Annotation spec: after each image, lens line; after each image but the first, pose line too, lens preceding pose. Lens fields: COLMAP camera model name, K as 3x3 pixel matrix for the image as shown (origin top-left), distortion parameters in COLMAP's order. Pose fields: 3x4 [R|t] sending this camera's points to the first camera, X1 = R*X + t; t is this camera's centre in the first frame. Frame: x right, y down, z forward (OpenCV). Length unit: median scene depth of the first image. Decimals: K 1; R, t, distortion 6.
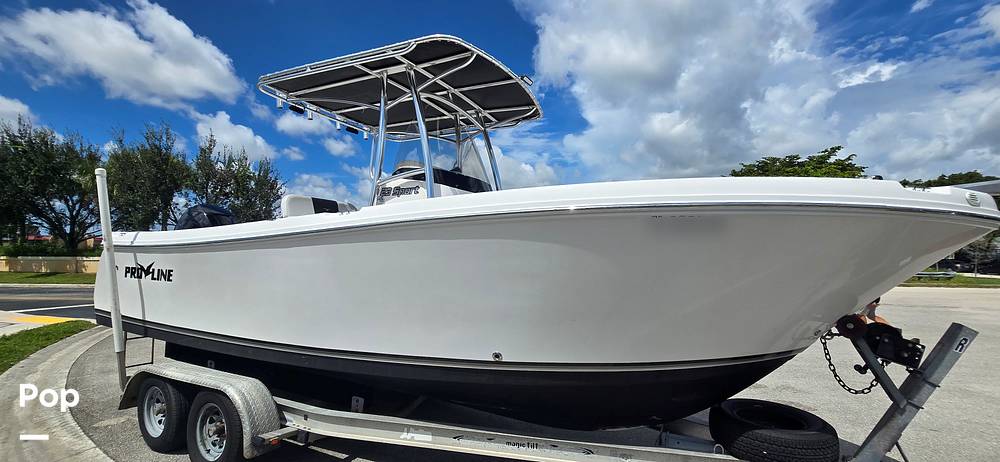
lens RADIAL K [[423.3, 0, 500.0], [0, 423.3, 231.0], [0, 0, 1]] dist [0.000986, -0.000266]
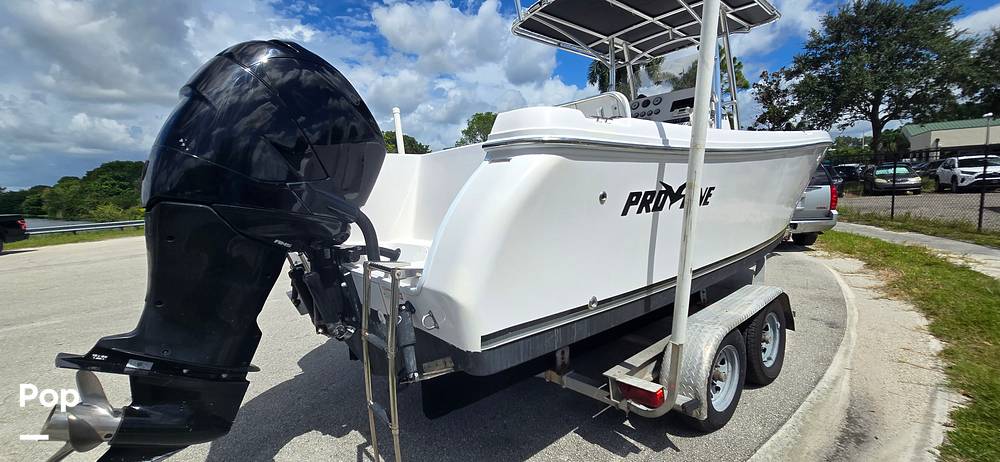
lens RADIAL K [[417.0, 0, 500.0], [0, 417.0, 231.0], [0, 0, 1]] dist [0.001121, -0.000611]
pose [[0.352876, -0.131058, 0.926446, -0.241160], [-0.007588, 0.989708, 0.142898, 0.010751], [-0.935639, -0.057455, 0.348250, 0.170649]]
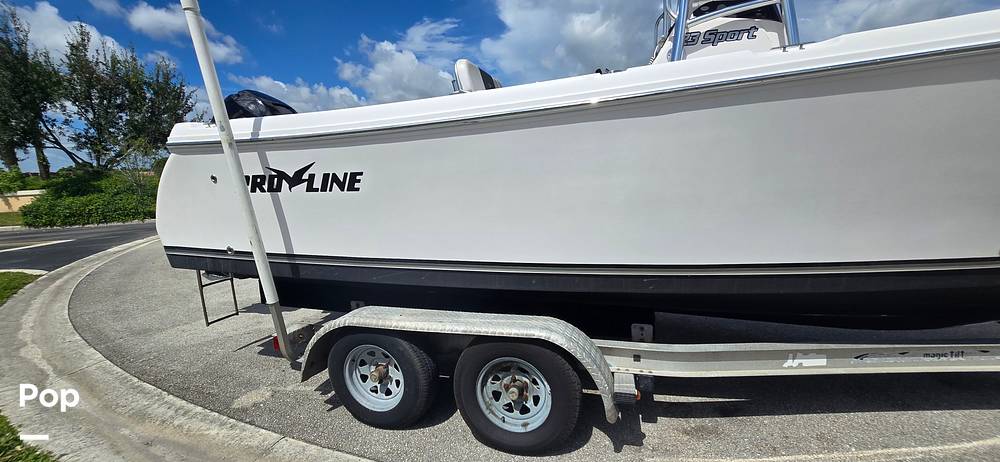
lens RADIAL K [[417.0, 0, 500.0], [0, 417.0, 231.0], [0, 0, 1]] dist [0.001121, -0.000611]
pose [[0.979469, -0.078951, 0.185492, -0.108933], [0.039340, 0.977288, 0.208231, 0.008796], [-0.197719, -0.196658, 0.960329, 0.053483]]
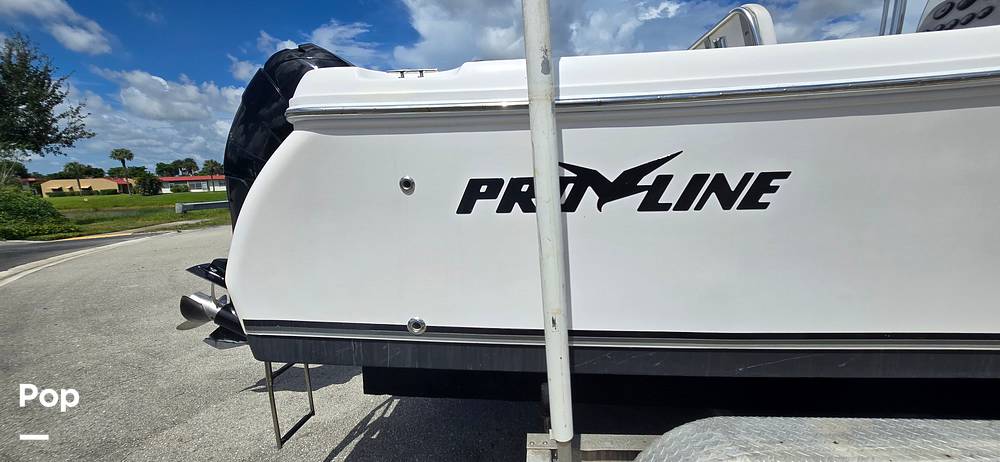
lens RADIAL K [[412.6, 0, 500.0], [0, 412.6, 231.0], [0, 0, 1]] dist [-0.000353, -0.000669]
pose [[0.917871, -0.095367, 0.385250, -0.172896], [0.020491, 0.980793, 0.193971, 0.011075], [-0.396349, -0.170146, 0.902196, 0.125040]]
